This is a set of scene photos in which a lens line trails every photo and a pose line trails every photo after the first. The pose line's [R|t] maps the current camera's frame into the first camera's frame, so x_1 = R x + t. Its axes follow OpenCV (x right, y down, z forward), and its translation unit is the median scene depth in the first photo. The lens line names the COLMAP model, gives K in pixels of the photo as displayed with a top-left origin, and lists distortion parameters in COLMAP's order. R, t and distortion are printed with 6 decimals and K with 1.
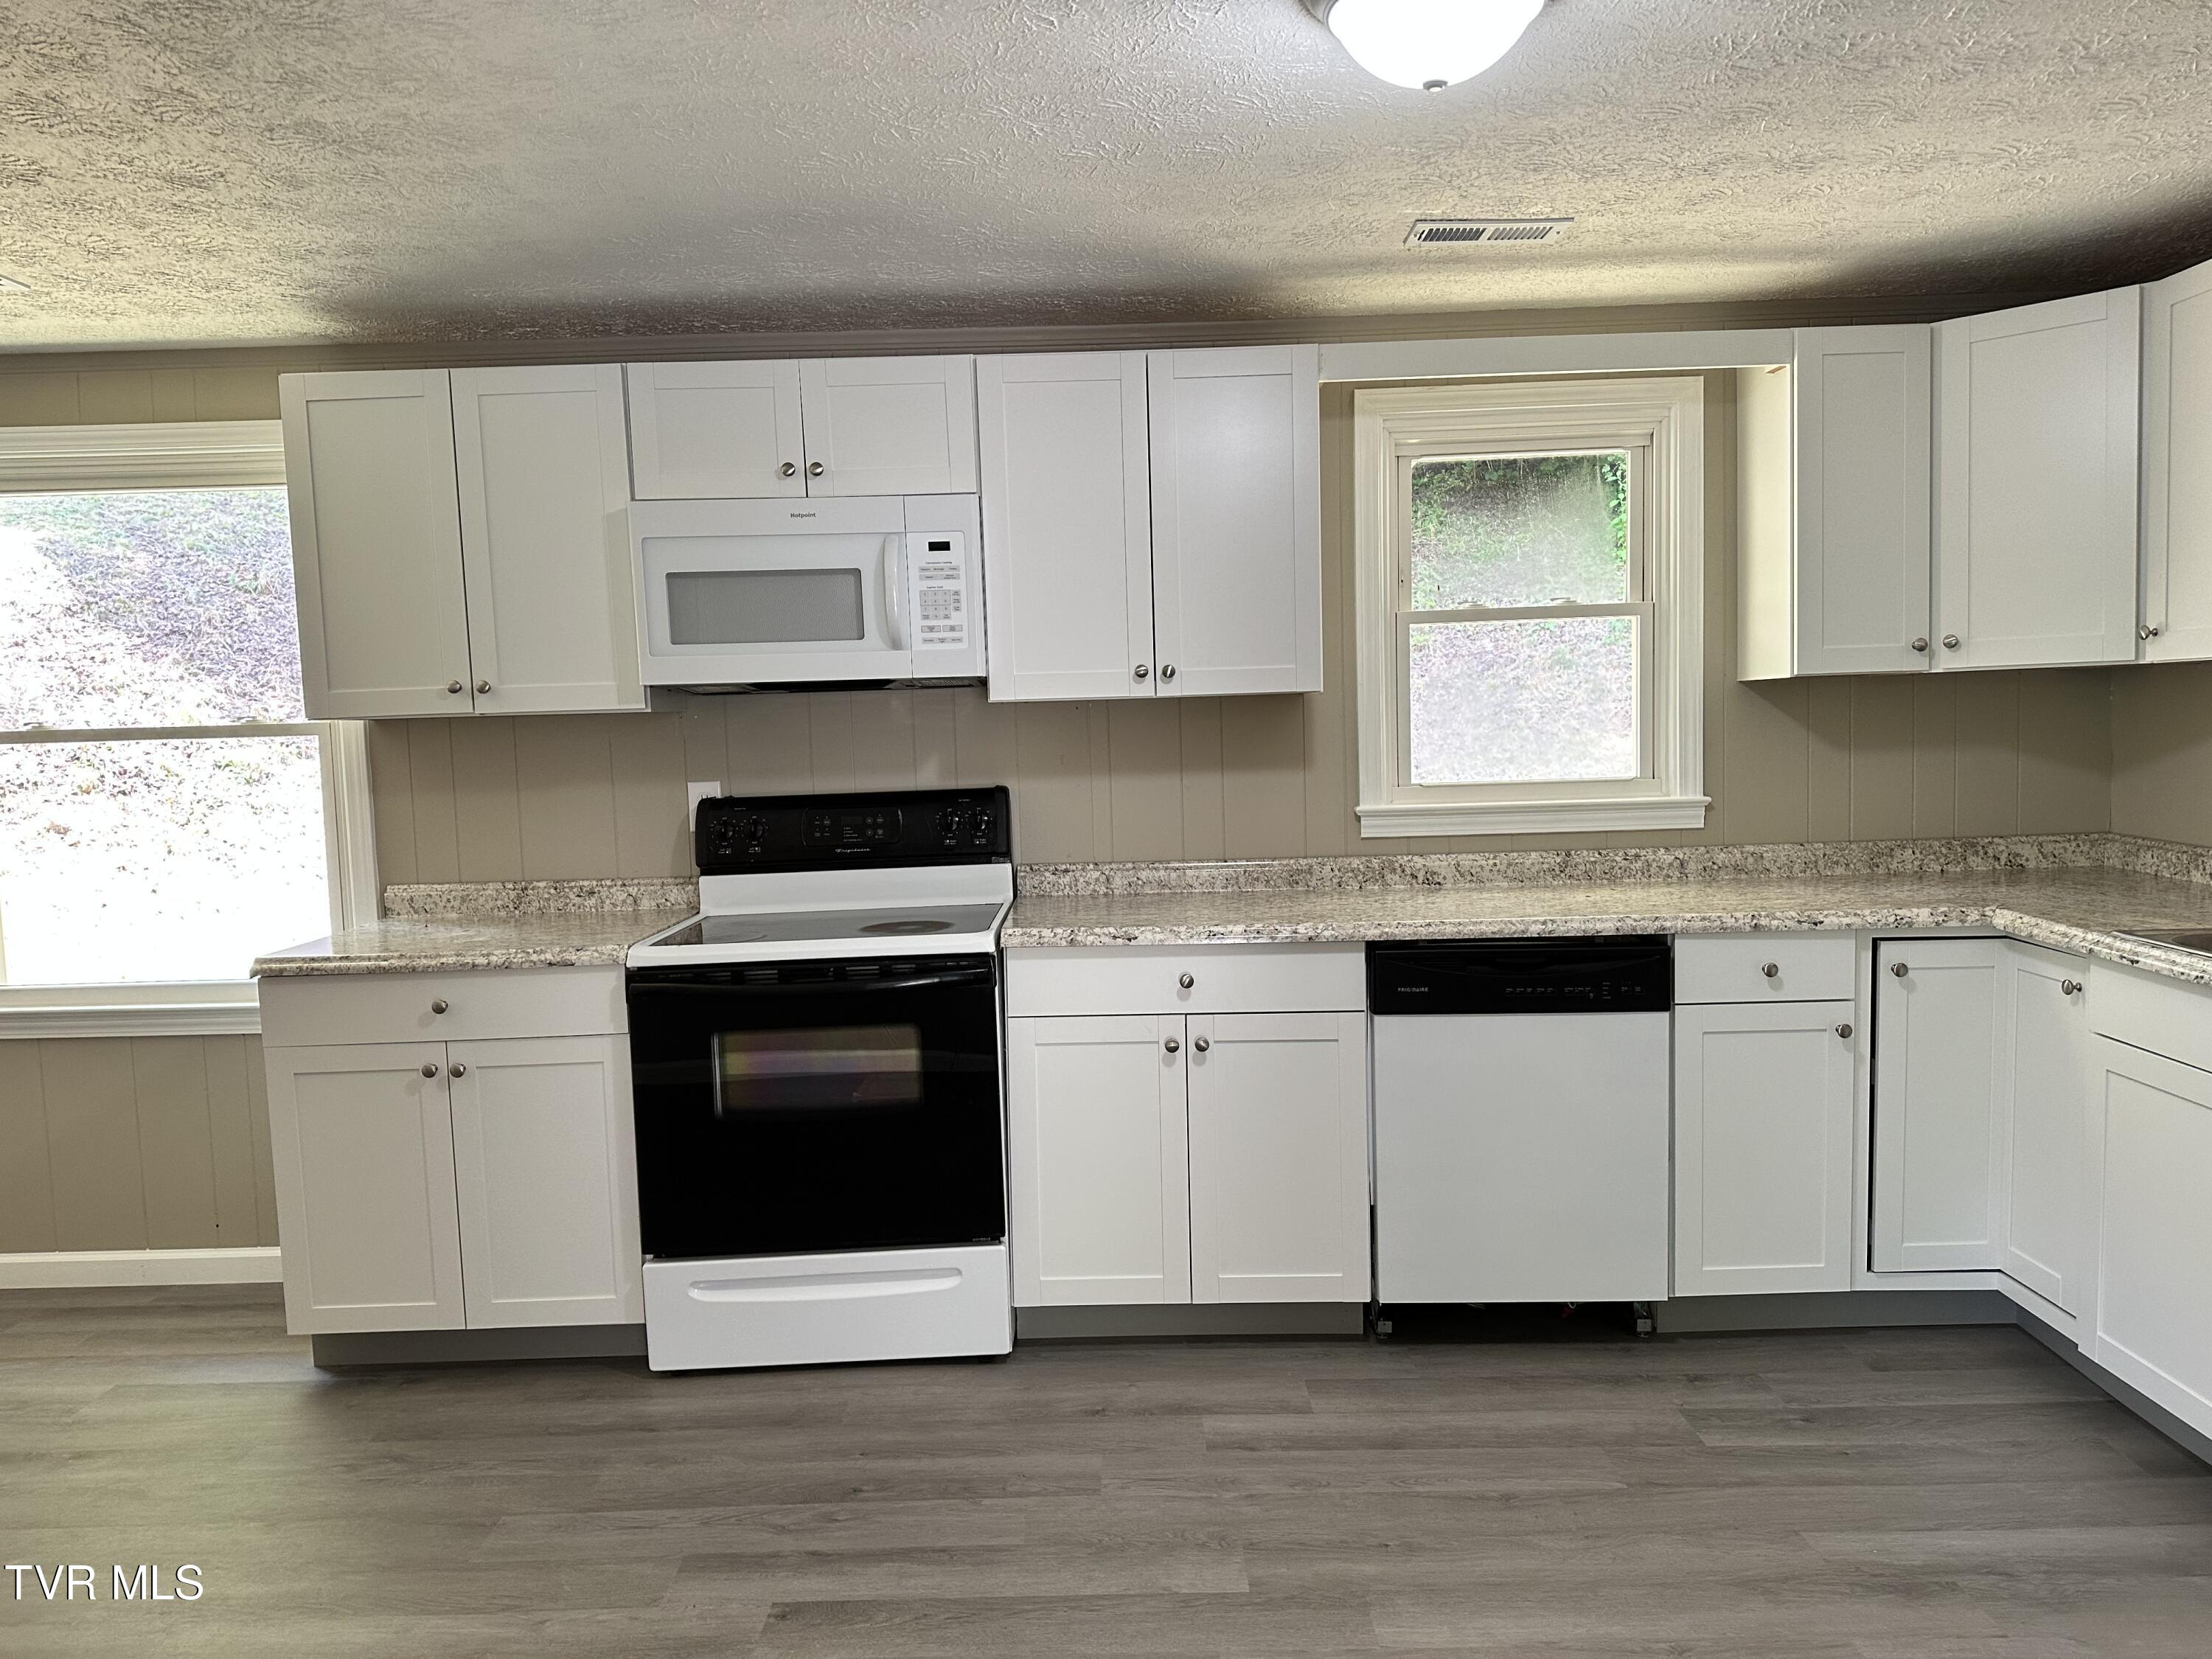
lens RADIAL K [[1562.3, 0, 1114.6], [0, 1562.3, 834.1], [0, 0, 1]] dist [0.055105, -0.071302]
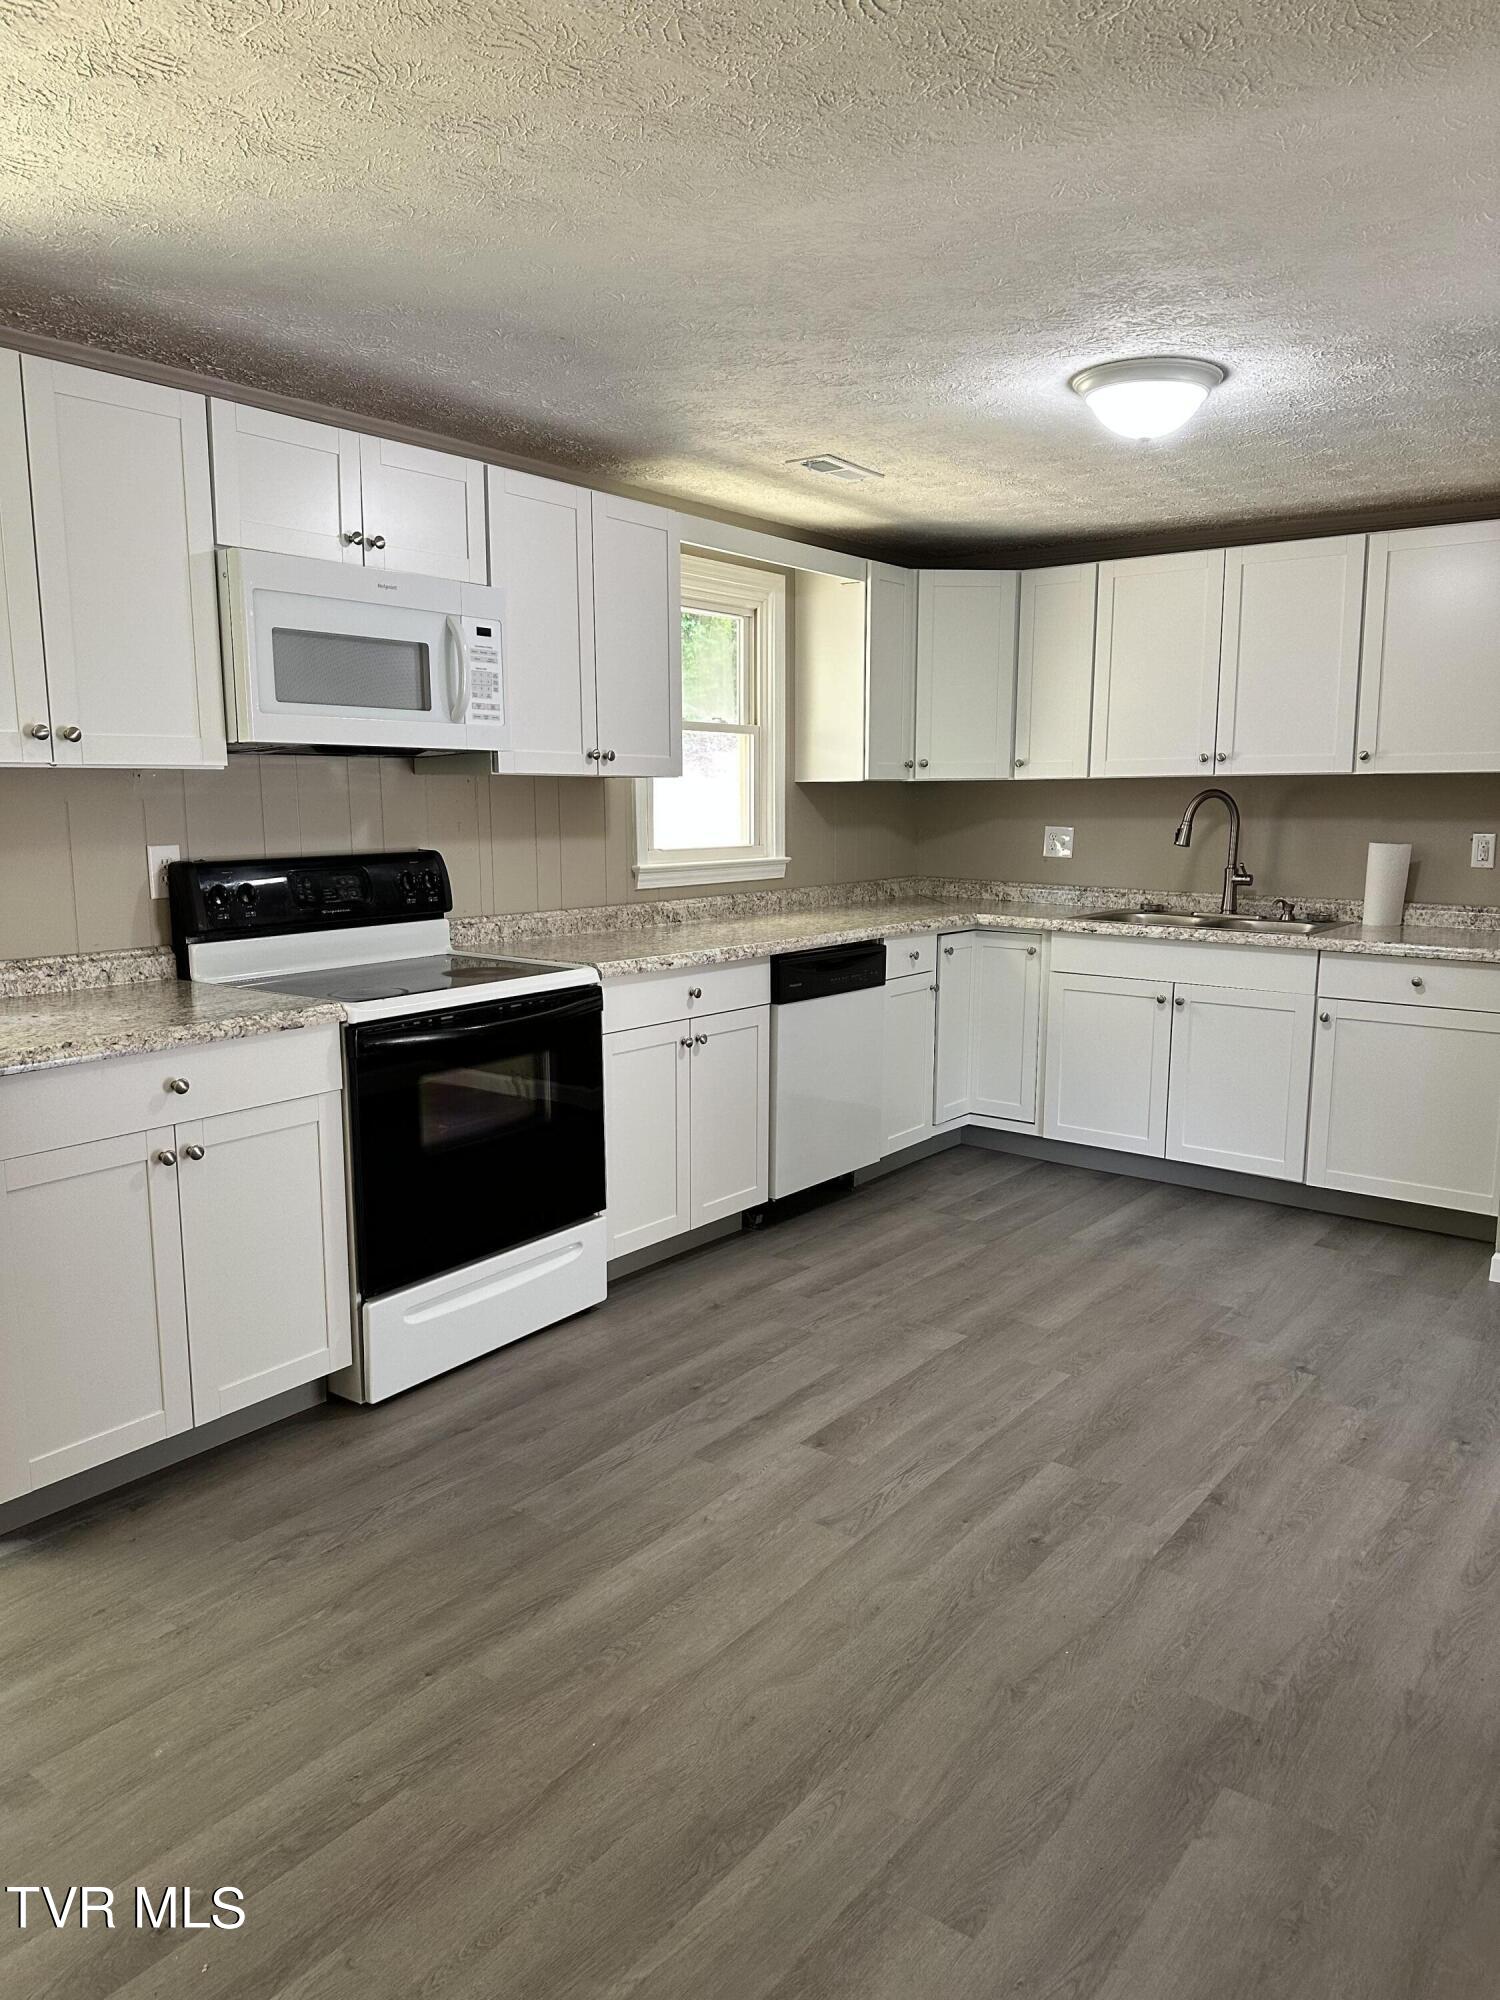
lens RADIAL K [[1387.9, 0, 762.4], [0, 1387.9, 1020.9], [0, 0, 1]] dist [0.146988, -0.257289]
pose [[0.594895, -0.100821, 0.797455, -0.876286], [0.043231, 0.994680, 0.093505, 0.008933], [-0.802640, -0.021151, 0.596089, 0.236560]]
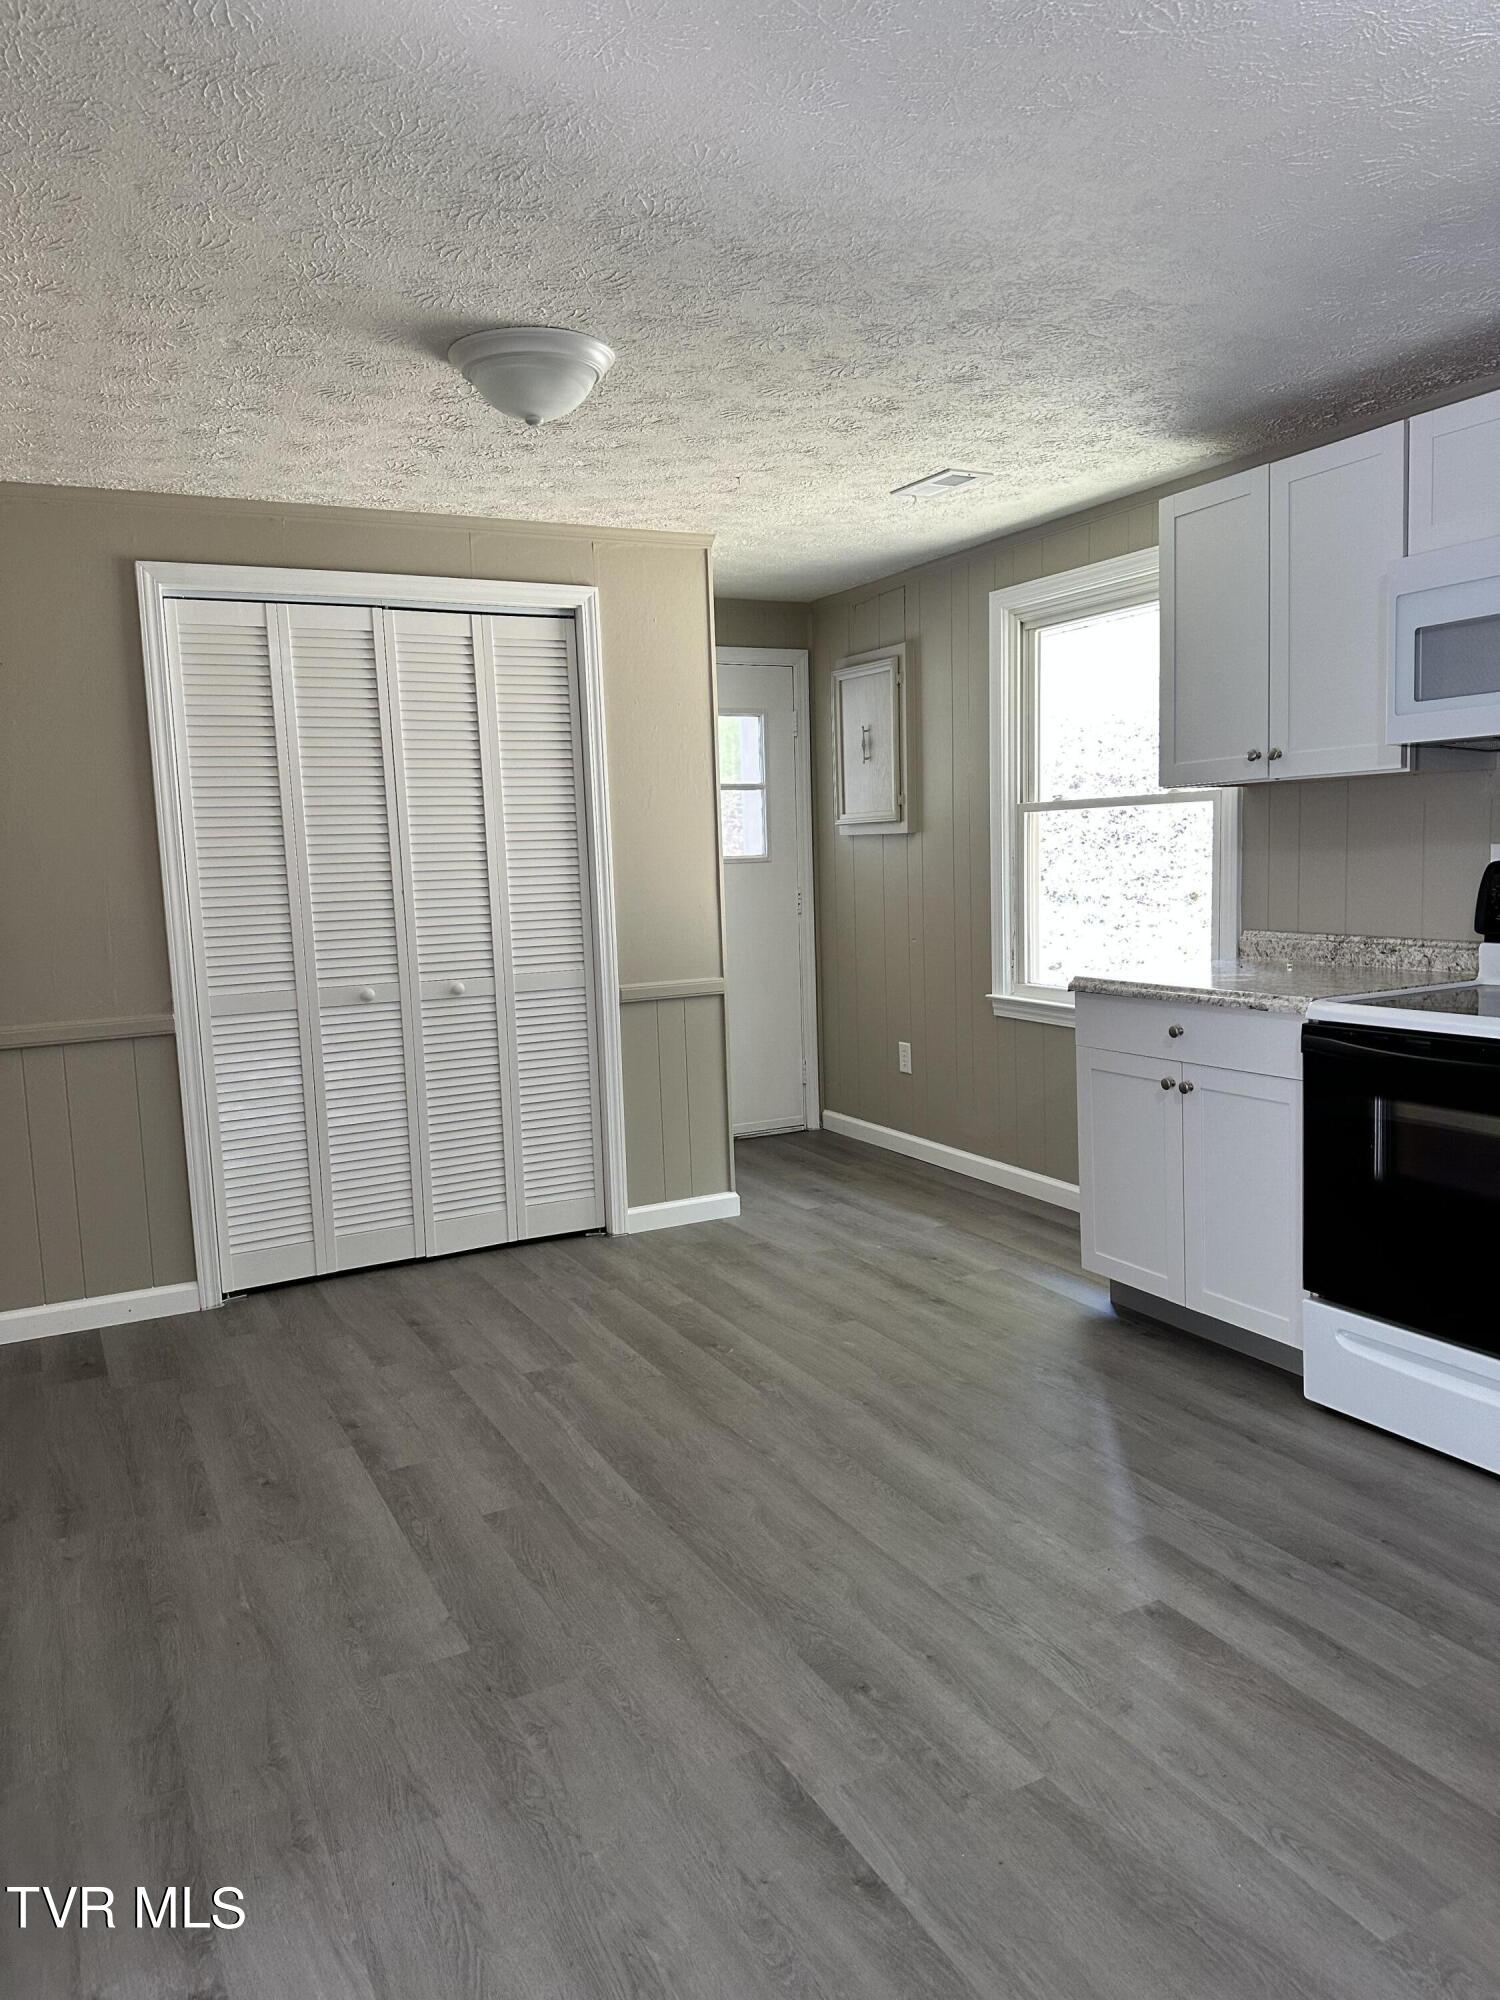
lens RADIAL K [[1405.1, 0, 738.9], [0, 1405.1, 1004.3], [0, 0, 1]] dist [0.053214, -0.082200]
pose [[0.456980, 0.117129, -0.881731, 0.349351], [-0.048664, 0.993099, 0.106702, -0.007077], [0.888145, -0.005852, 0.459527, 0.224859]]
